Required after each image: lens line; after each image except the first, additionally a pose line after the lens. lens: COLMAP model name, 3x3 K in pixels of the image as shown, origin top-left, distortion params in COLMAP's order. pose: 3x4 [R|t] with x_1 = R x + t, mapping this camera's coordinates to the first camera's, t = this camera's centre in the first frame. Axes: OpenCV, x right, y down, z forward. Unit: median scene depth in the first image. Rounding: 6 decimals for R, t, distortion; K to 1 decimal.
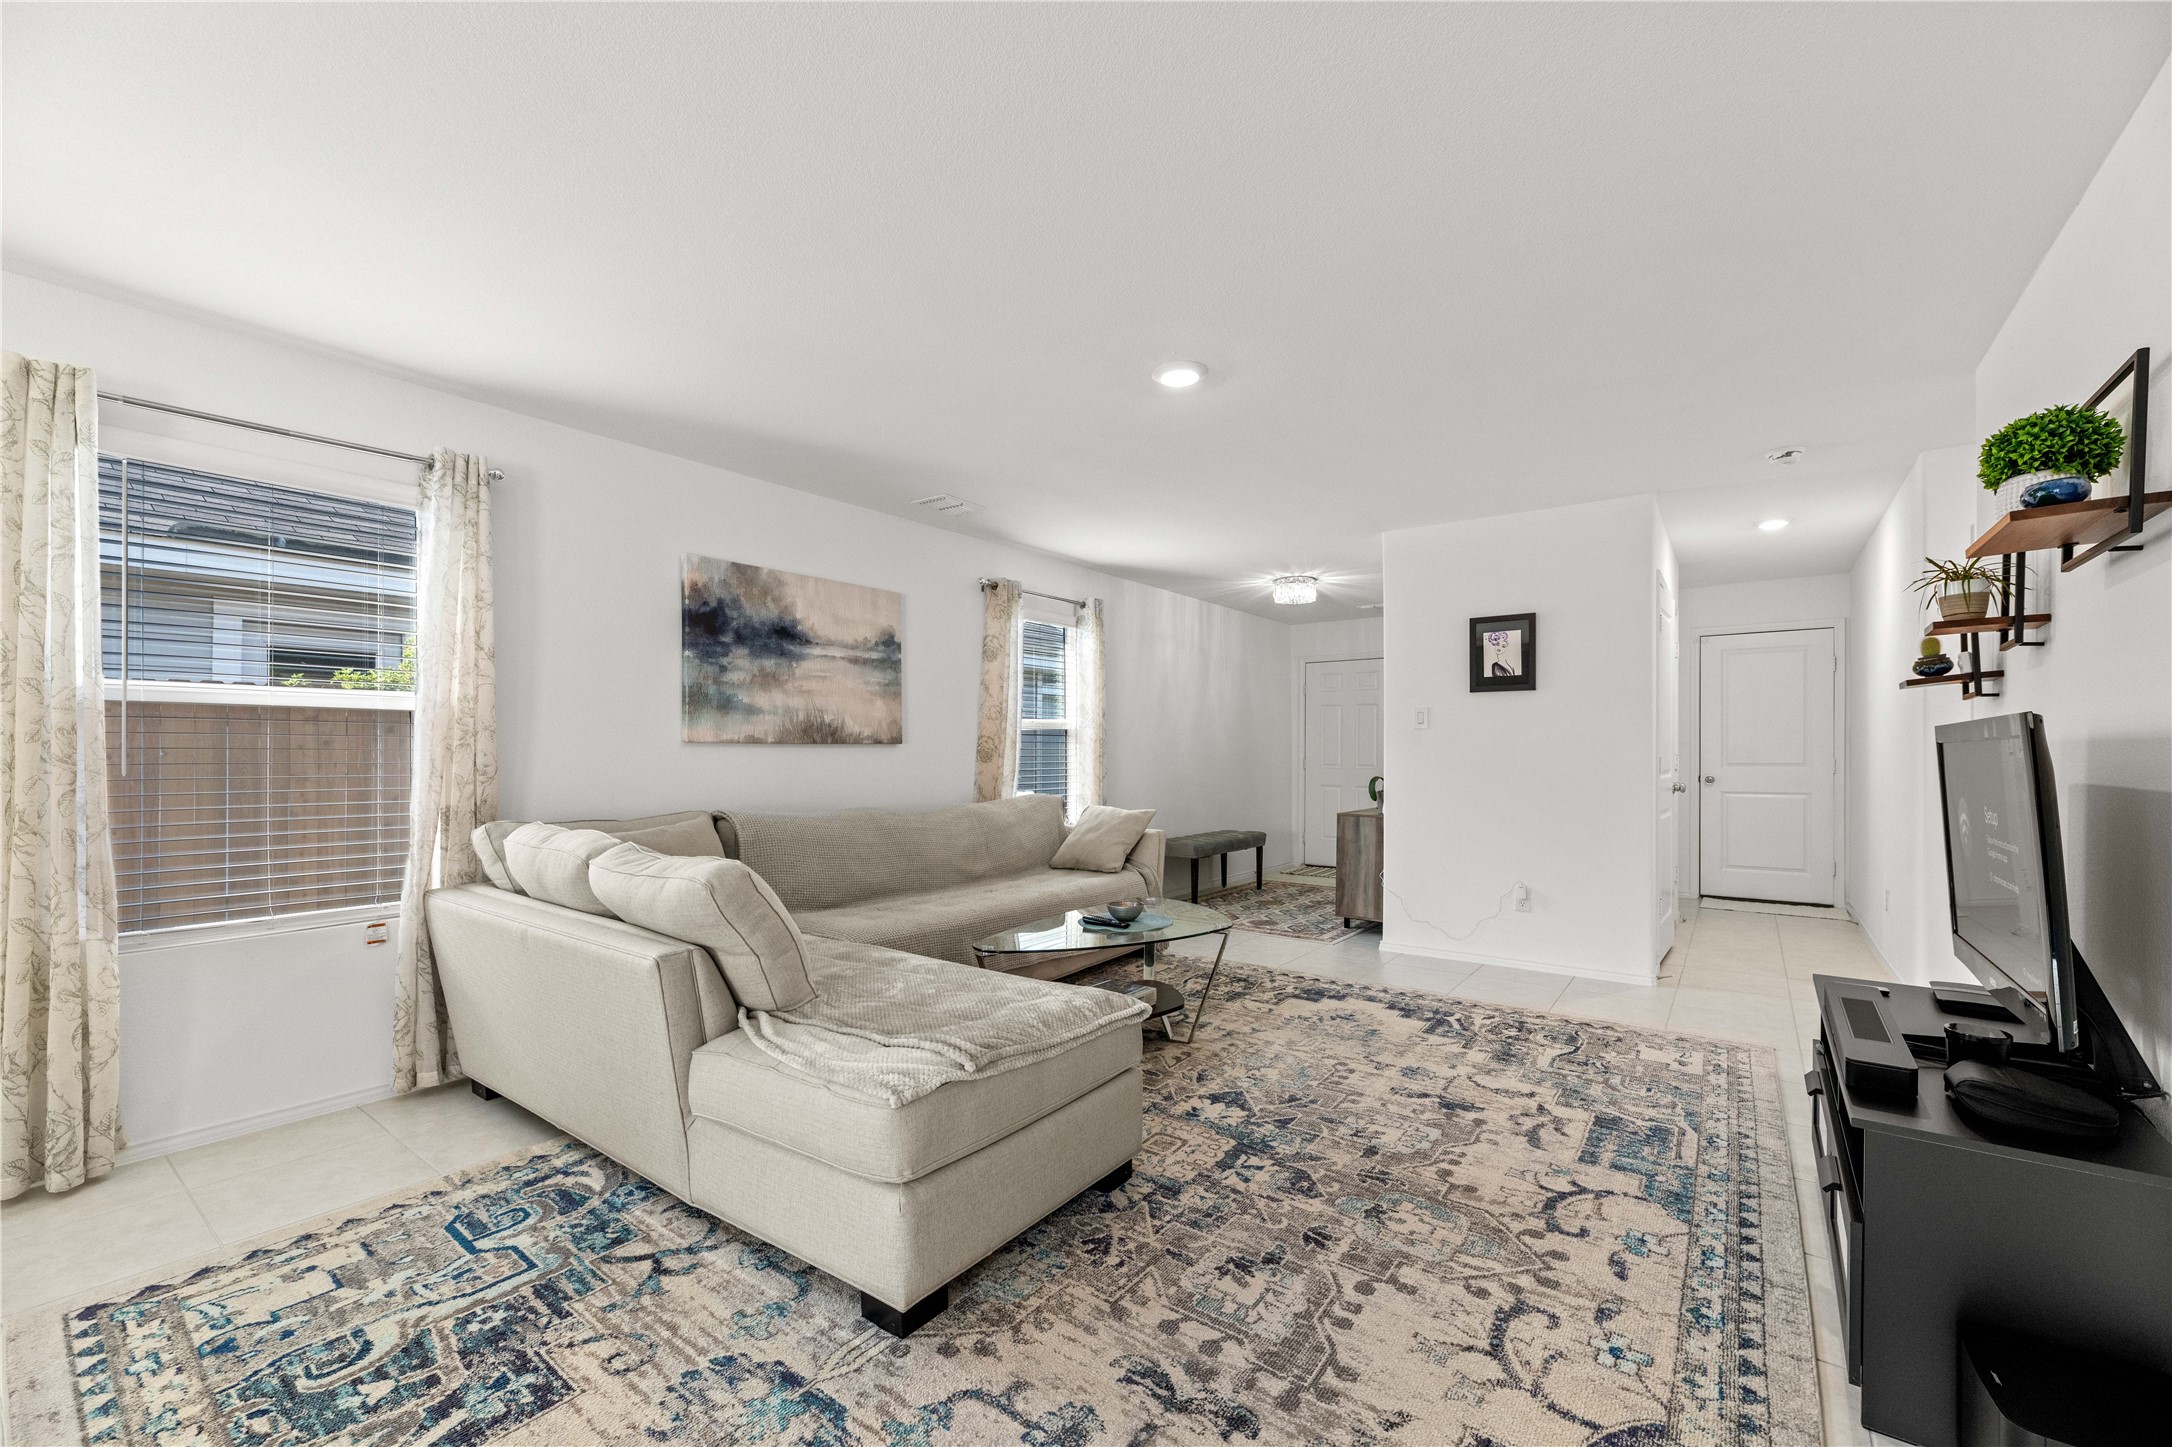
lens RADIAL K [[887.8, 0, 1085.6], [0, 887.8, 755.5], [0, 0, 1]] dist [-0.001375, -0.000191]
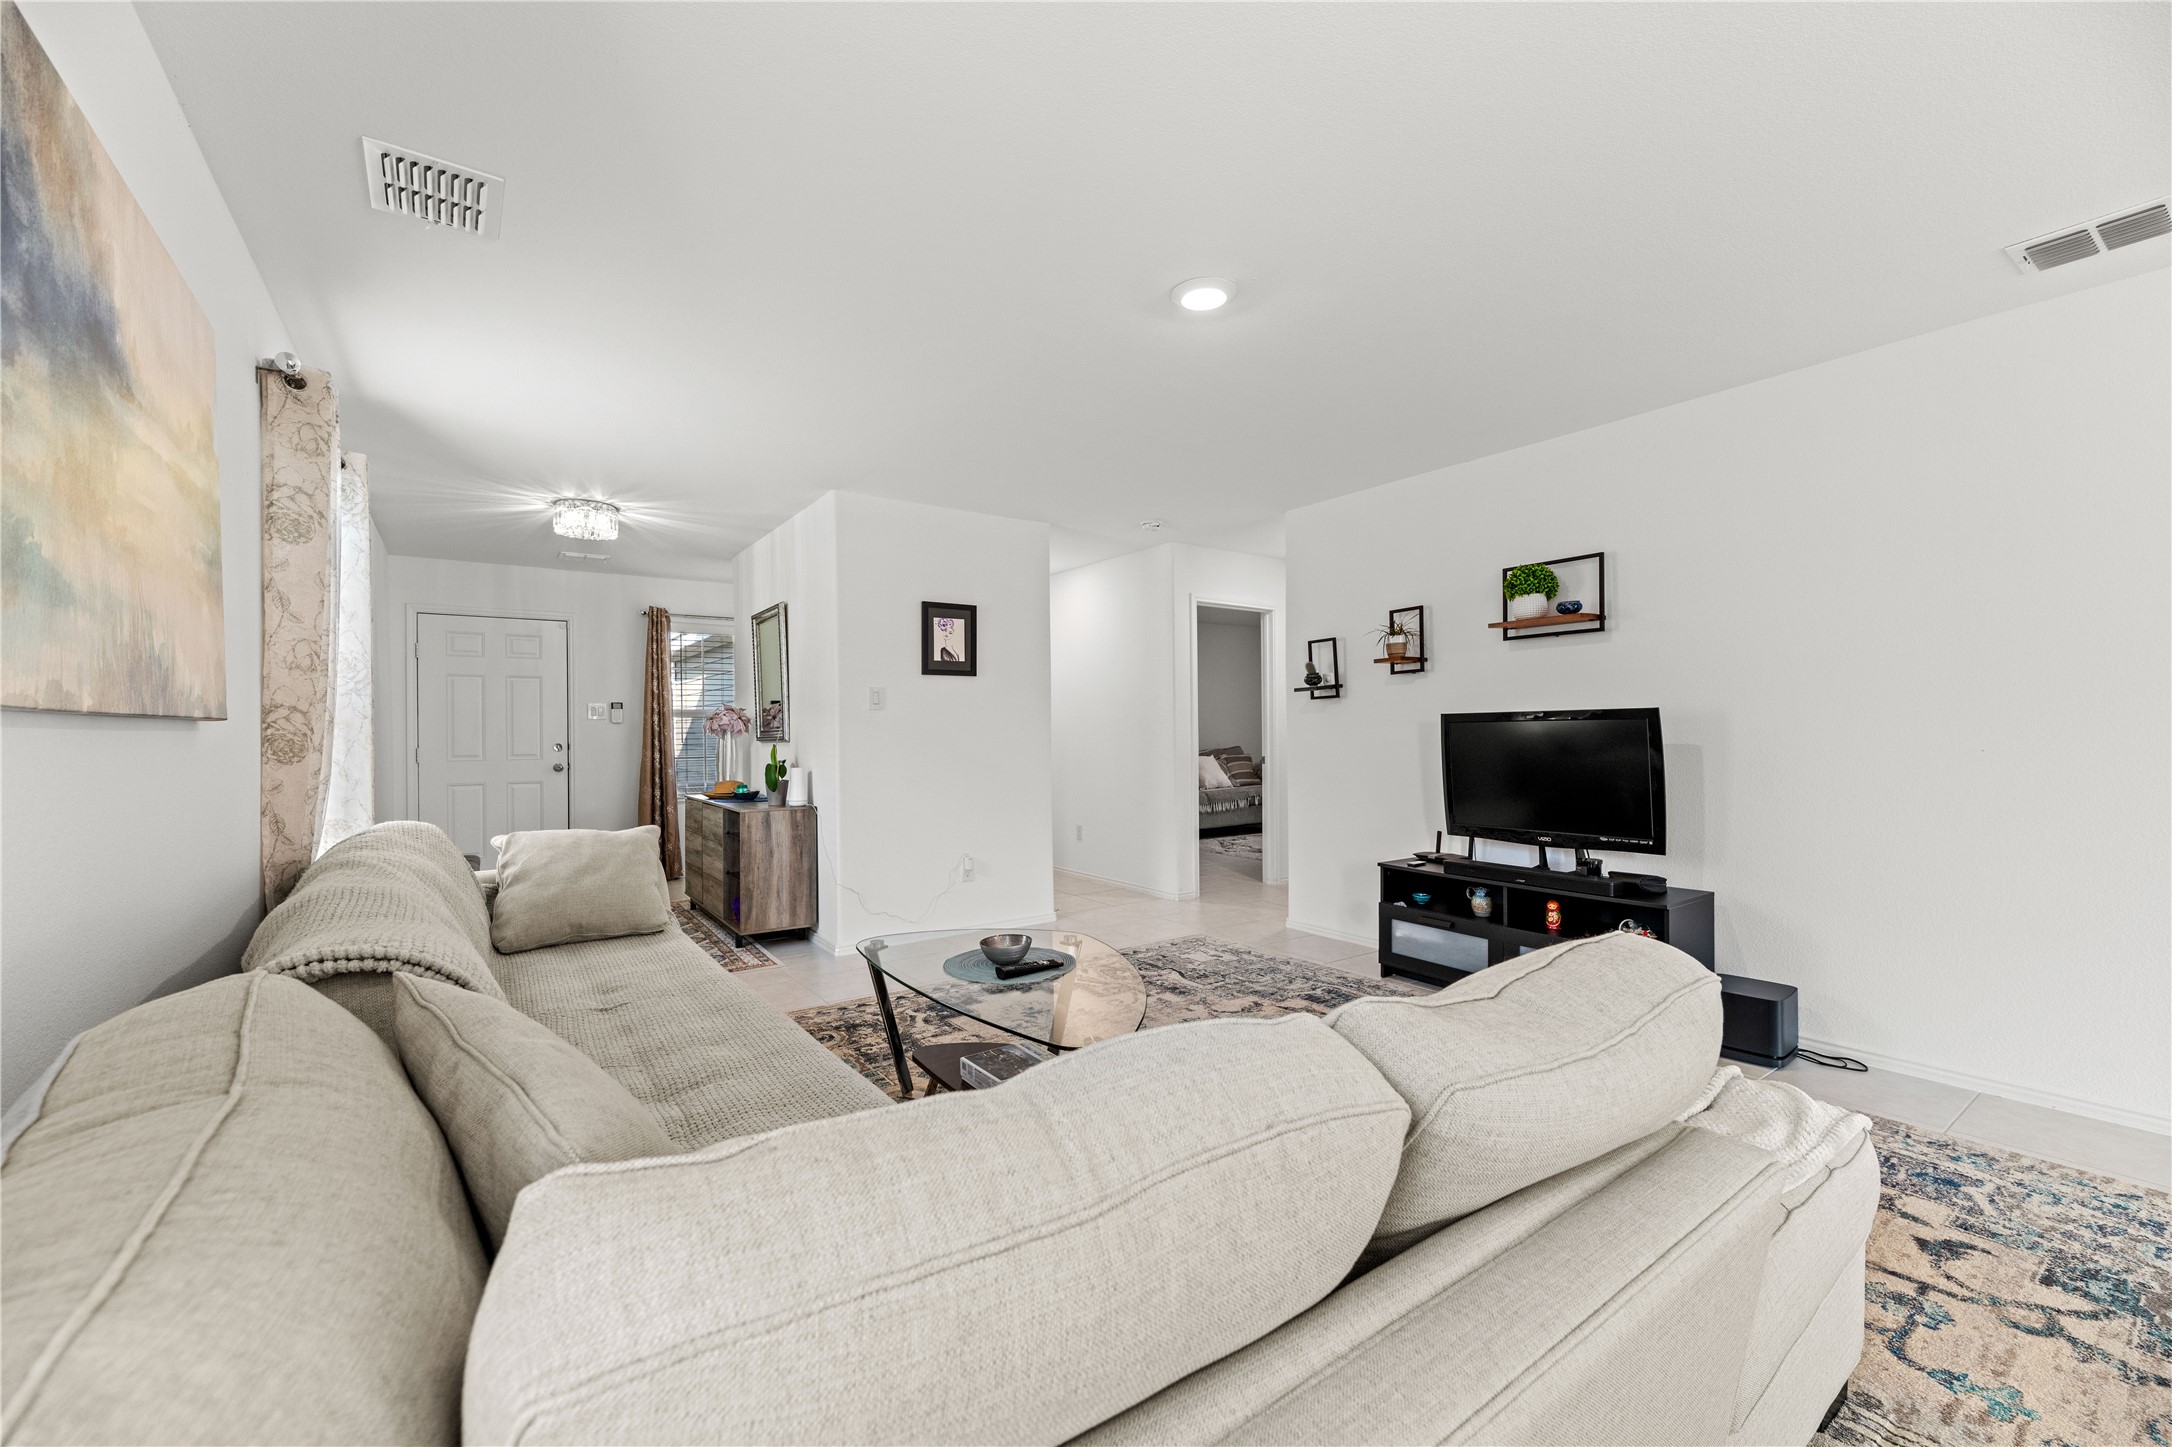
lens RADIAL K [[868.1, 0, 1090.7], [0, 868.1, 727.1], [0, 0, 1]] dist [-0.000564, -0.000115]
pose [[0.309467, 0.002984, 0.950906, -0.667869], [0.018750, 0.999782, -0.009239, 0.001663], [-0.950725, 0.020689, 0.309343, 0.769222]]
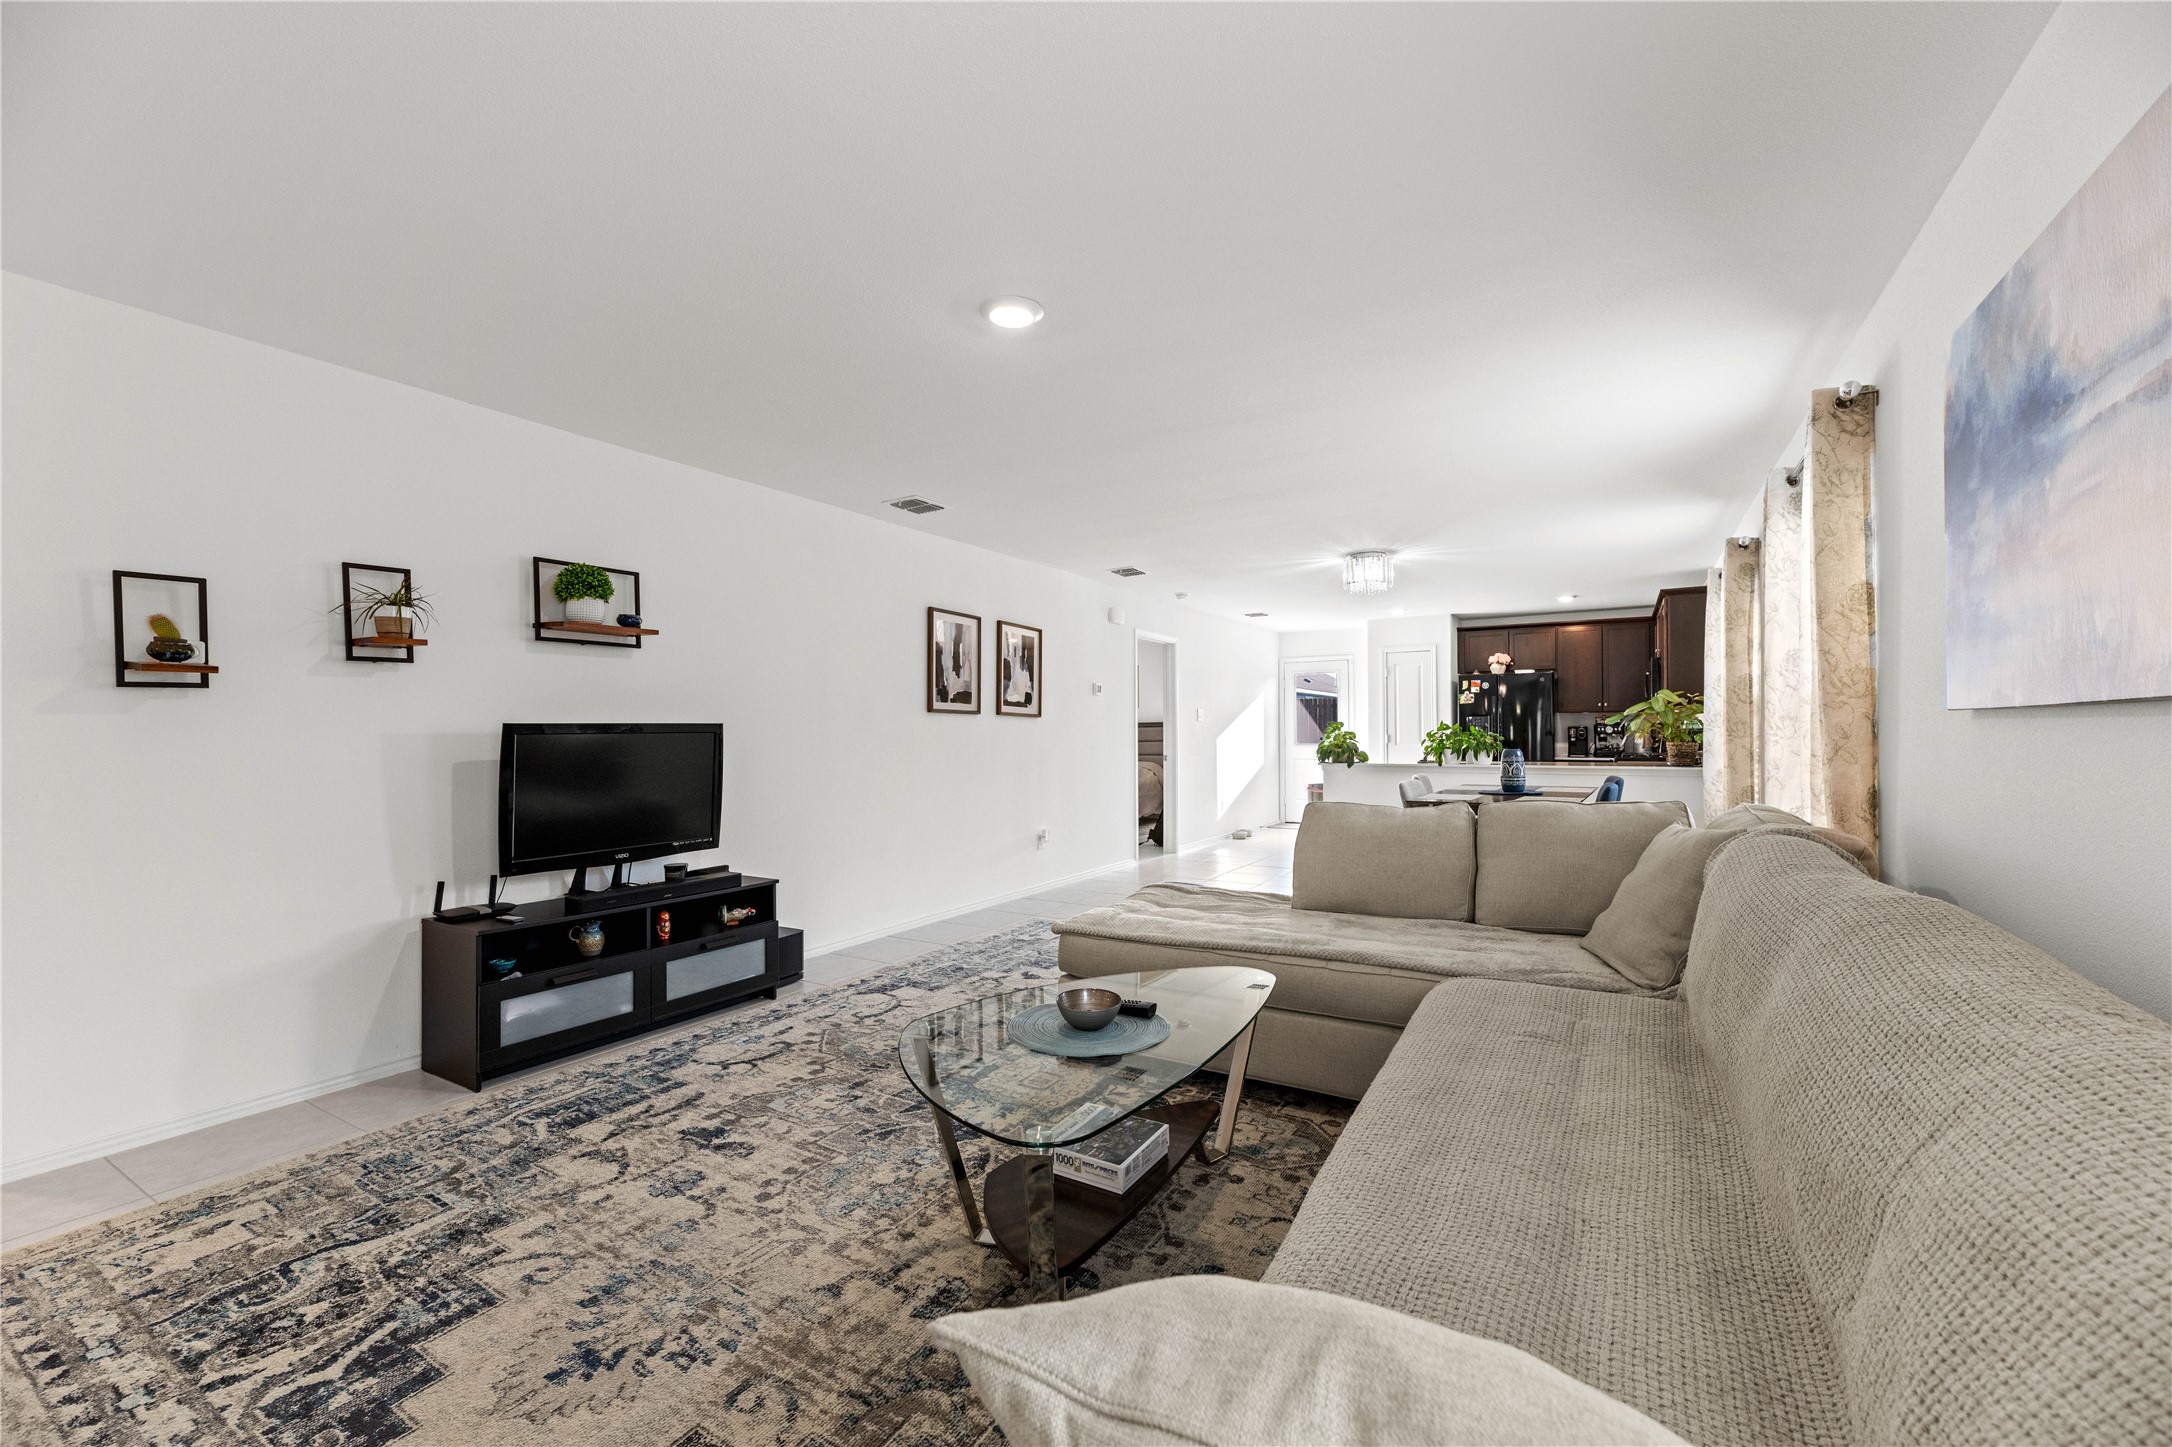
lens RADIAL K [[868.1, 0, 1090.7], [0, 868.1, 727.1], [0, 0, 1]] dist [-0.000564, -0.000115]
pose [[-0.994421, 0.007053, -0.105245, 0.109530], [0.007312, 0.999971, -0.002077, -0.007263], [0.105227, -0.002835, -0.994444, 1.696913]]
